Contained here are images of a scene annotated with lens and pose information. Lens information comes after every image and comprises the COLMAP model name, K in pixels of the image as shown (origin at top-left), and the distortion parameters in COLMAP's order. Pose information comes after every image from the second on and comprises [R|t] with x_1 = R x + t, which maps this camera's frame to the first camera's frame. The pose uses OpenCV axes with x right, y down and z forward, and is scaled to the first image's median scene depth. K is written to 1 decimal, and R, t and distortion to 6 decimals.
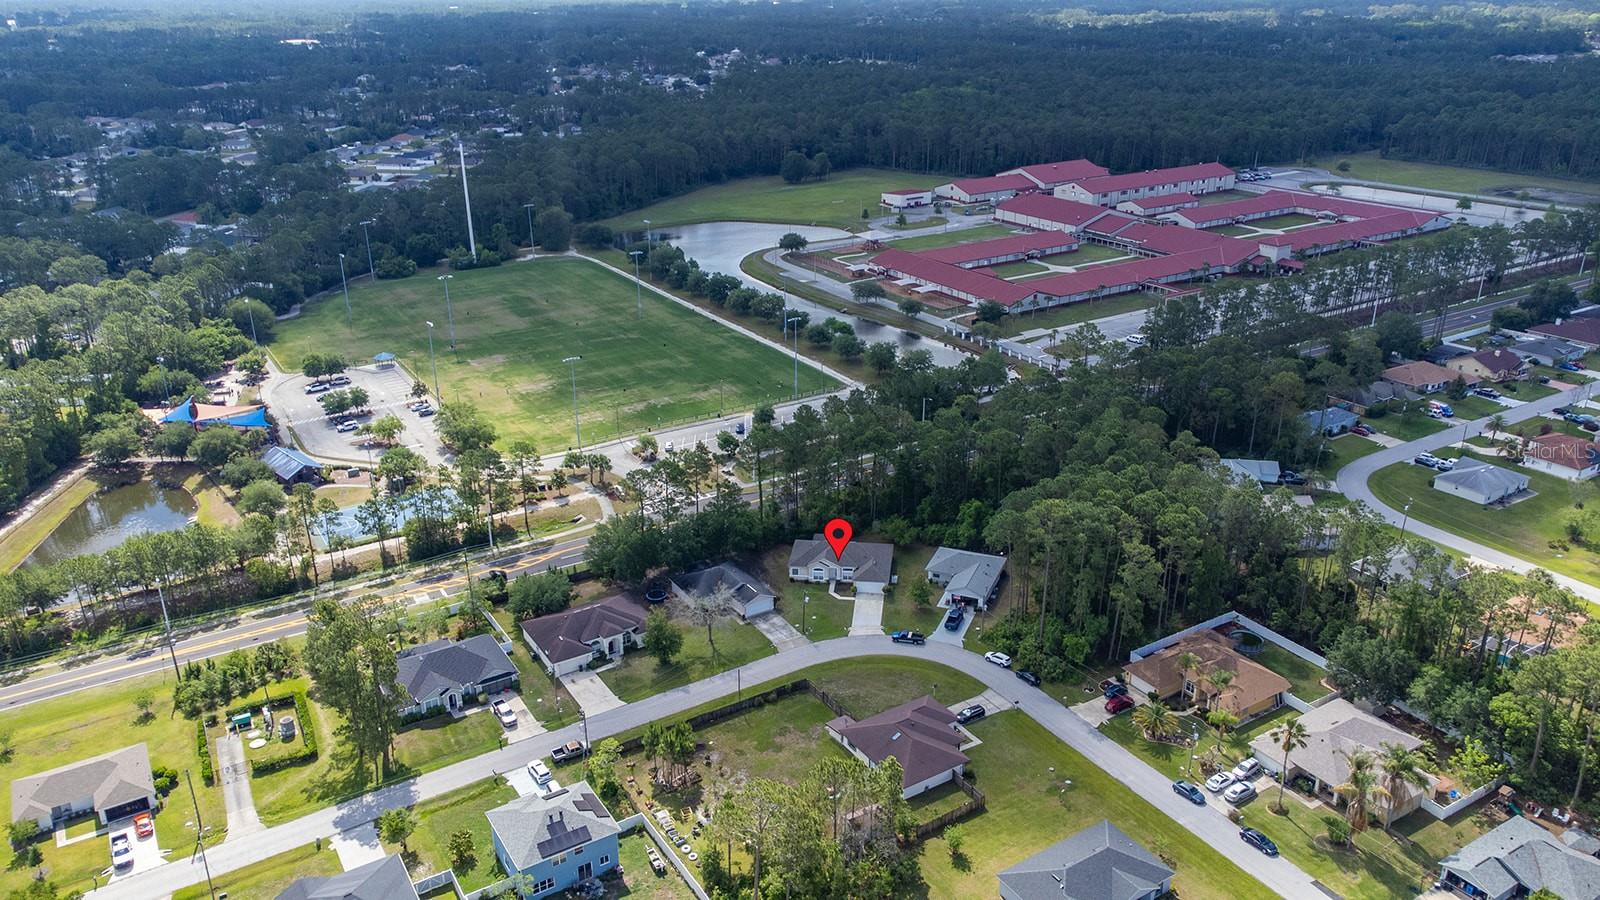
lens RADIAL K [[1188.1, 0, 800.0], [0, 1188.1, 450.0], [0, 0, 1]] dist [0.022738, 0.056029]
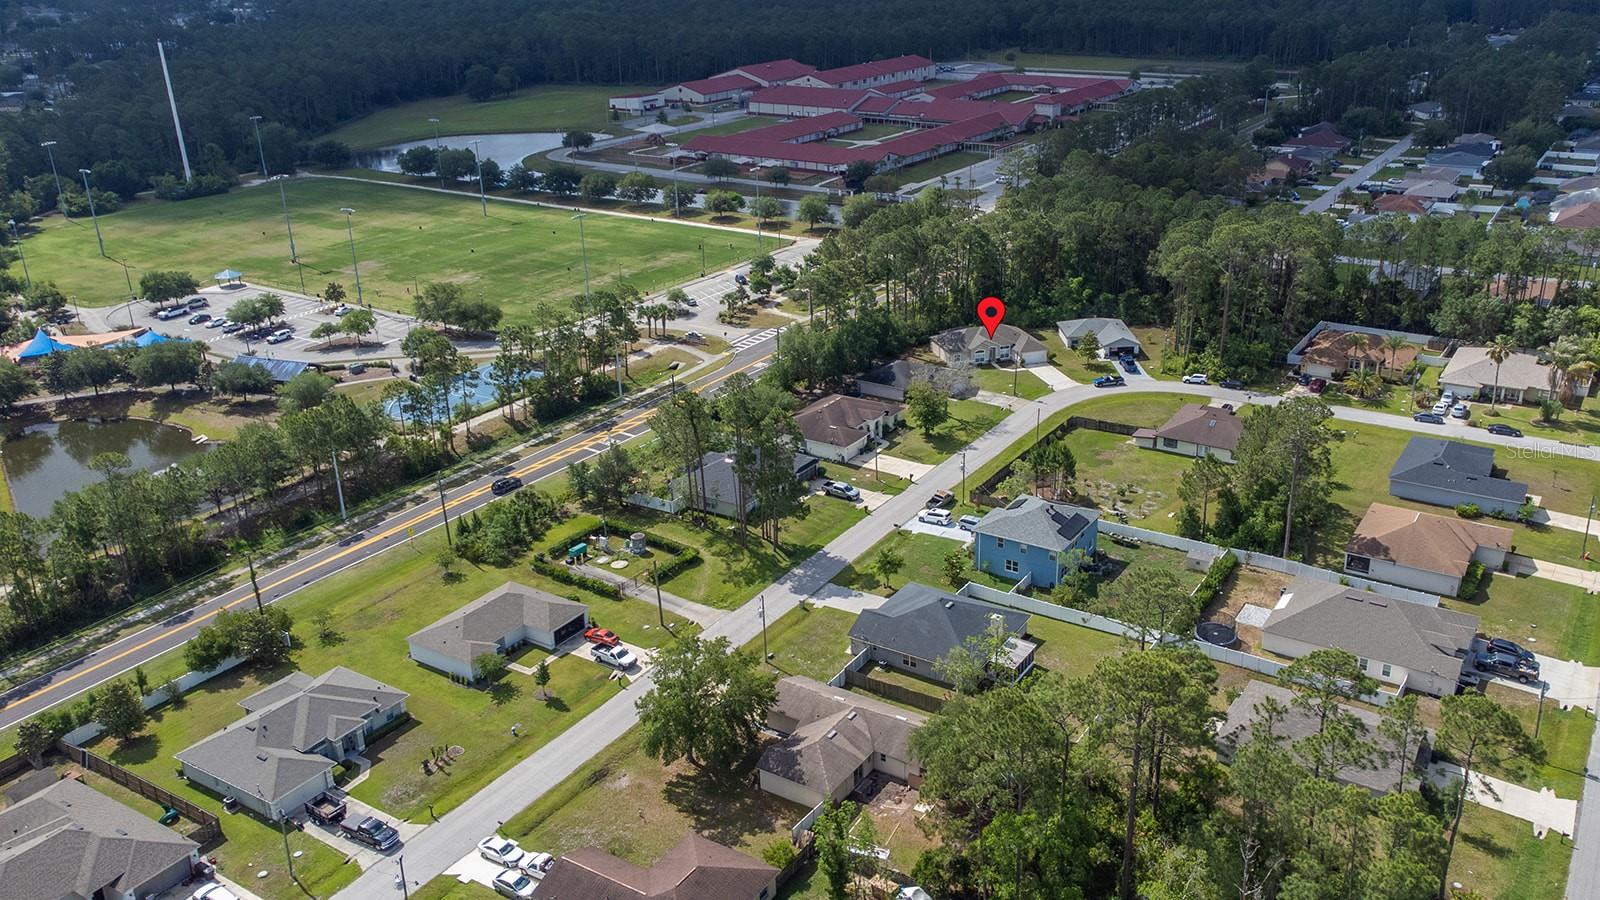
lens RADIAL K [[1293.5, 0, 901.1], [0, 1293.5, 444.6], [0, 0, 1]] dist [0.038196, 0.002460]
pose [[0.887643, -0.173477, 0.426610, -0.463857], [0.174732, 0.983938, 0.036545, 0.110638], [-0.426098, 0.042104, 0.903697, 0.023497]]
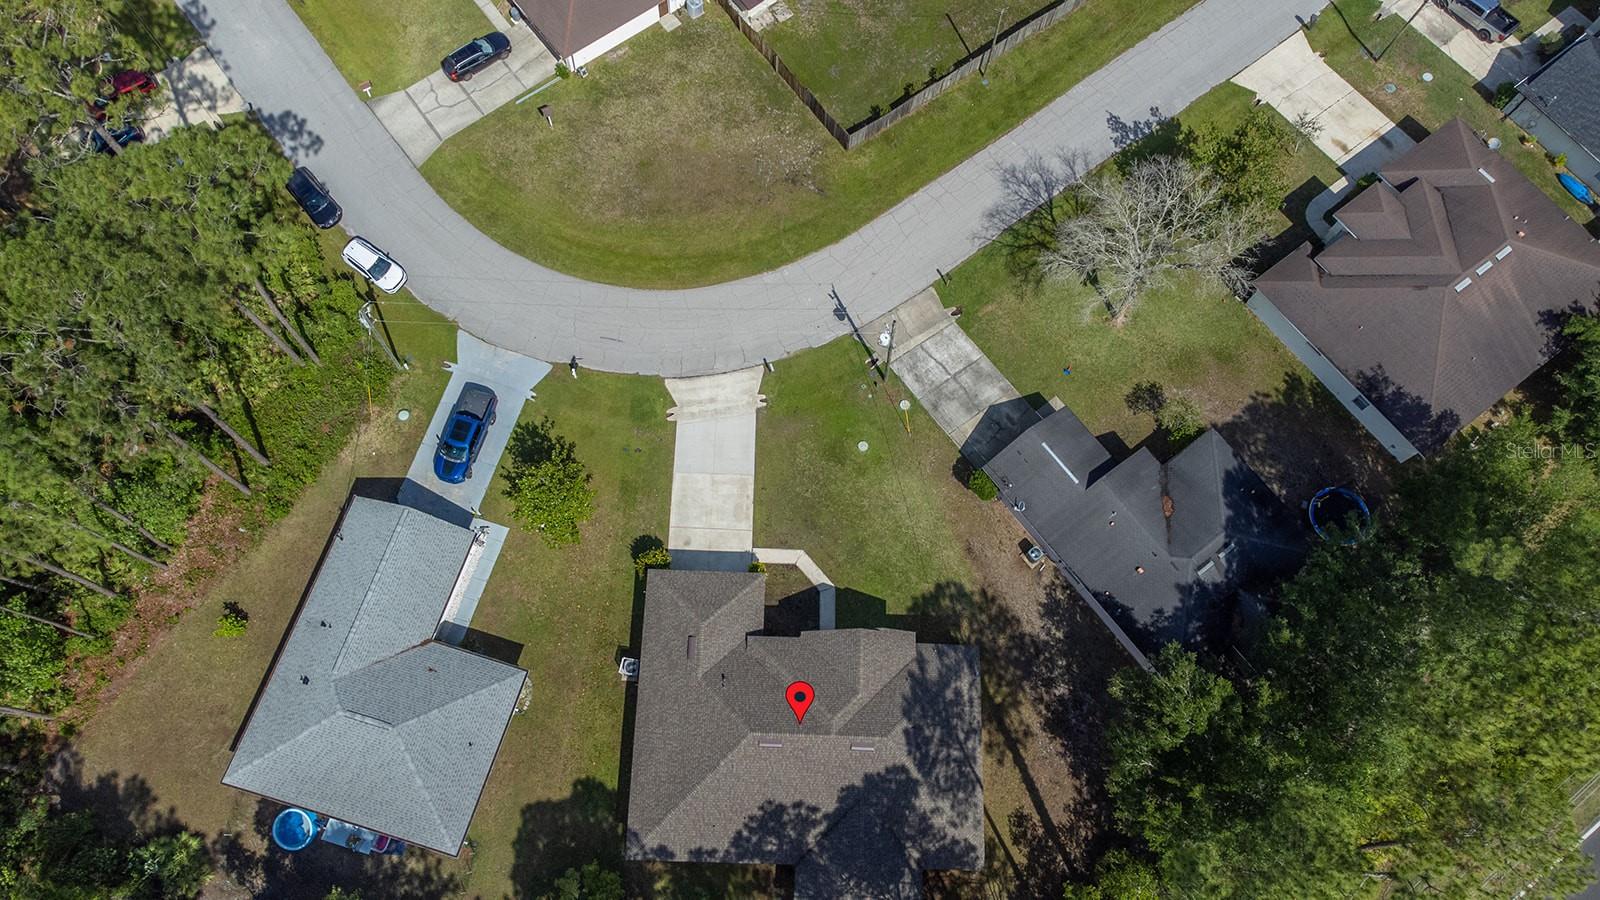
lens RADIAL K [[1188.1, 0, 800.0], [0, 1188.1, 450.0], [0, 0, 1]] dist [0.022738, 0.056029]
pose [[-0.994959, 0.081566, -0.058347, 0.042321], [-0.062173, -0.045178, 0.997042, -0.176386], [0.078689, 0.995644, 0.050021, 0.812174]]
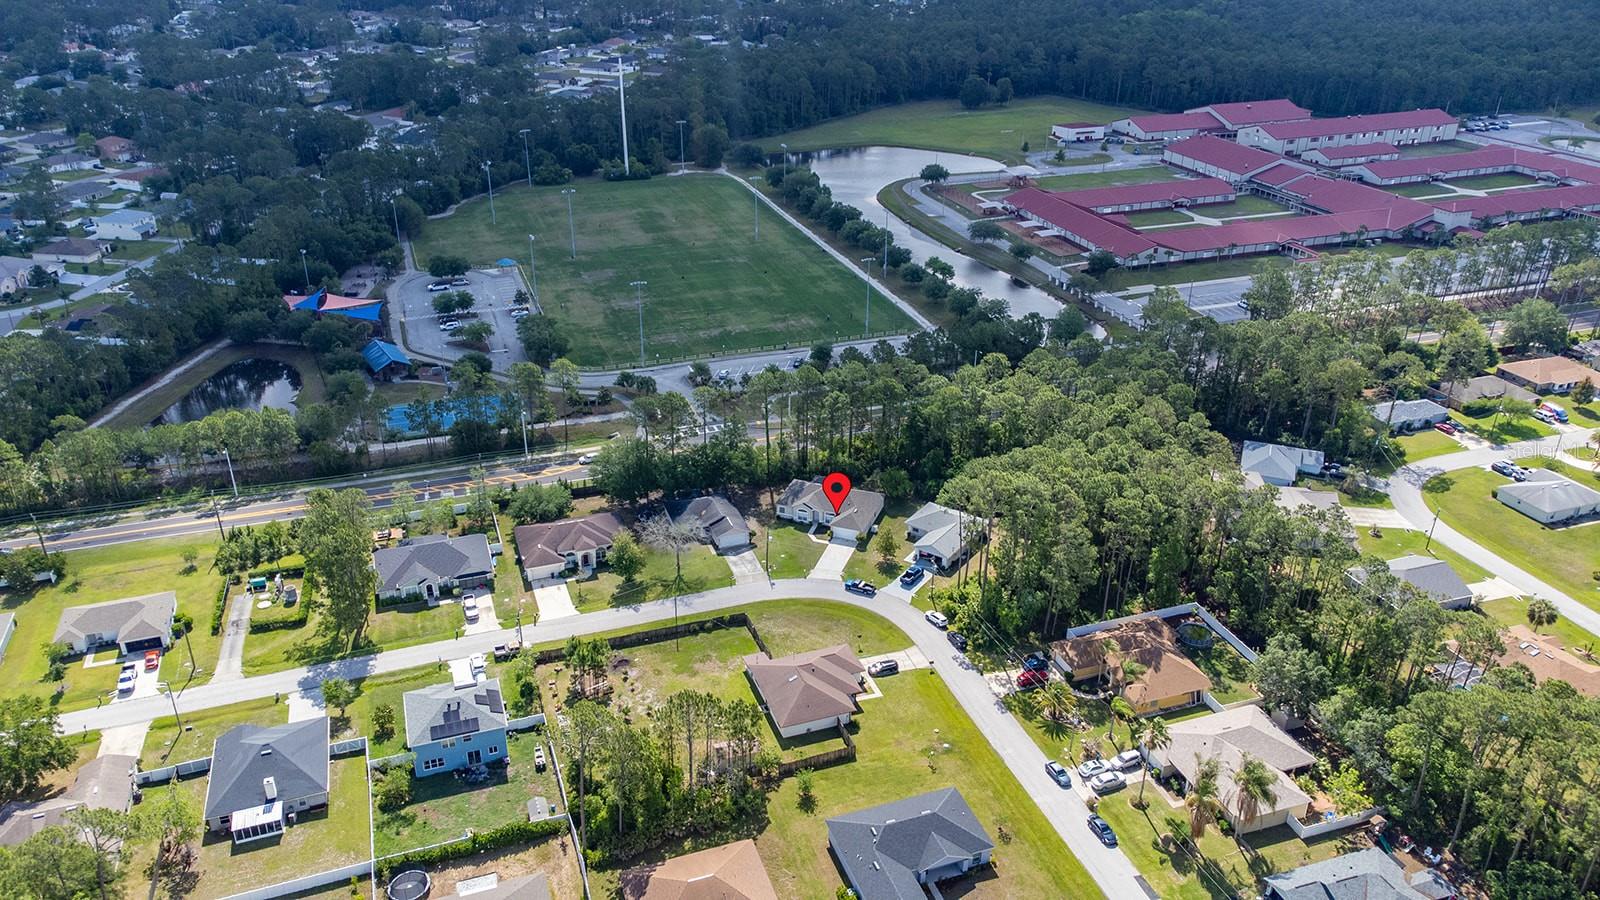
lens RADIAL K [[1188.1, 0, 800.0], [0, 1188.1, 450.0], [0, 0, 1]] dist [0.022738, 0.056029]
pose [[0.976504, 0.107986, -0.186490, 0.175114], [-0.094039, 0.992177, 0.082103, -0.032289], [0.193897, -0.062637, 0.979020, -0.012630]]
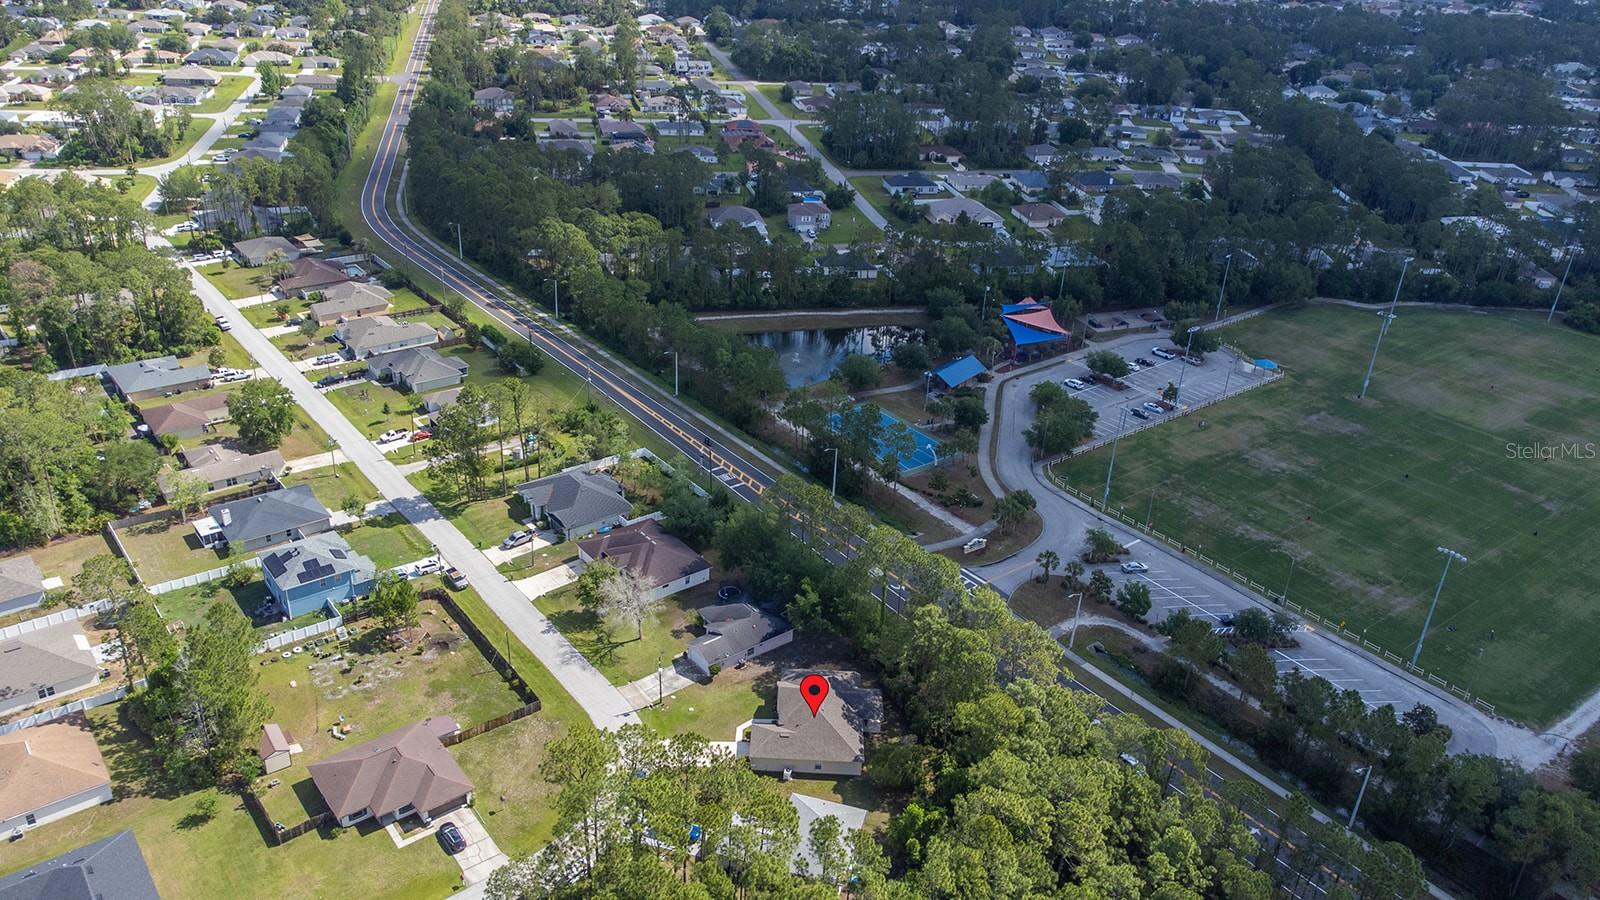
lens RADIAL K [[1188.1, 0, 800.0], [0, 1188.1, 450.0], [0, 0, 1]] dist [0.022738, 0.056029]
pose [[0.112583, 0.463950, -0.878678, 0.548877], [-0.418612, 0.824141, 0.381518, -0.293805], [0.901160, 0.324873, 0.286999, 0.638527]]
